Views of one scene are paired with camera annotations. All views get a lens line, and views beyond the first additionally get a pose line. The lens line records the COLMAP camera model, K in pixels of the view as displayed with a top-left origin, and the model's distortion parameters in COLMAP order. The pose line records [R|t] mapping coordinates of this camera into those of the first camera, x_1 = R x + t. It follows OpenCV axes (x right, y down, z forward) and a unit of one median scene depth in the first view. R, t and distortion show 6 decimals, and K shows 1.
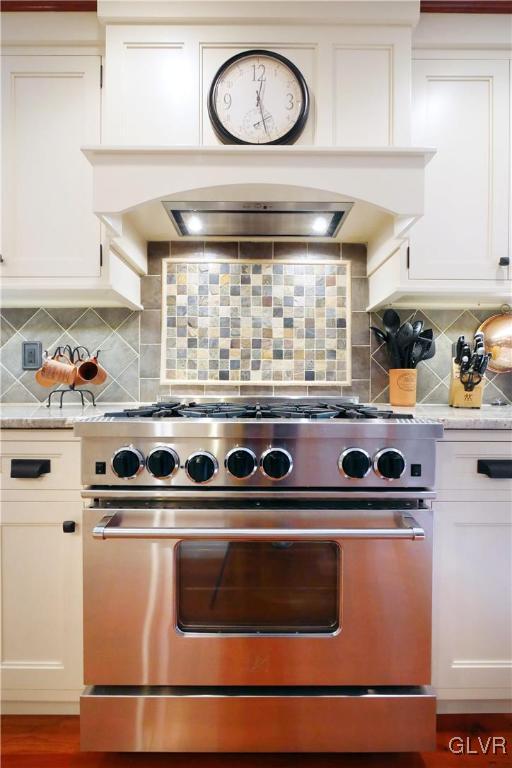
lens RADIAL K [[326.0, 0, 256.3], [0, 326.0, 386.3], [0, 0, 1]] dist [-0.005943, -0.000490]
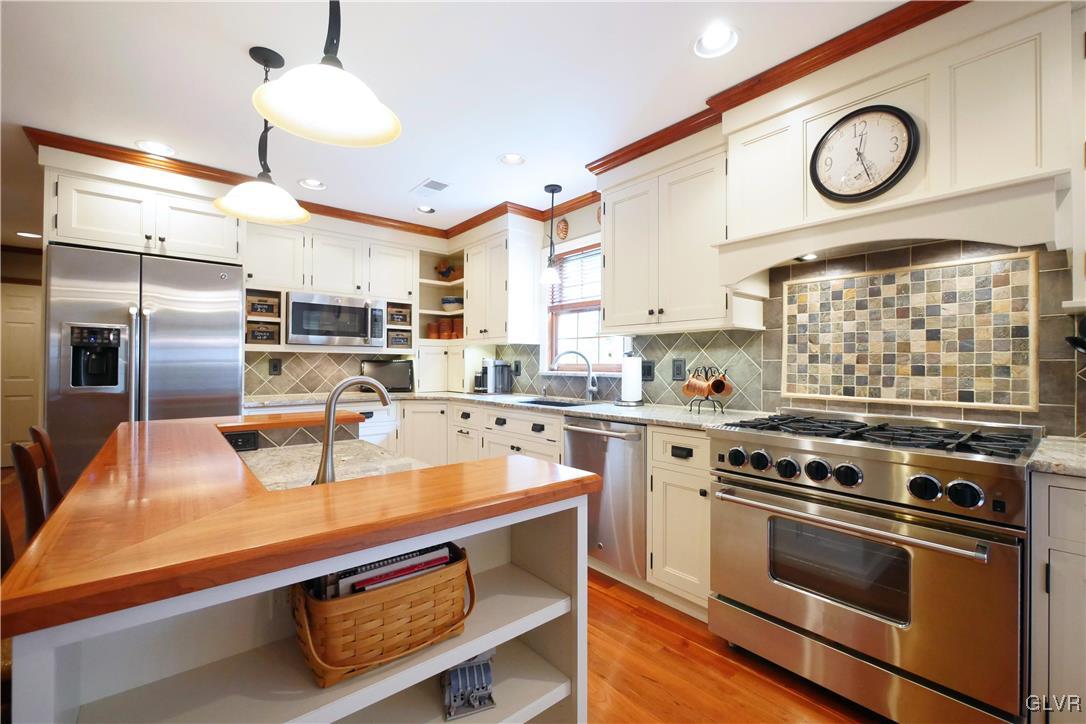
lens RADIAL K [[461.0, 0, 539.8], [0, 461.0, 363.0], [0, 0, 1]] dist [-0.005943, -0.000490]
pose [[0.643087, -0.000178, -0.765793, 0.367189], [-0.004635, 0.999981, -0.004126, -0.109182], [0.765779, 0.006203, 0.643074, -0.615292]]
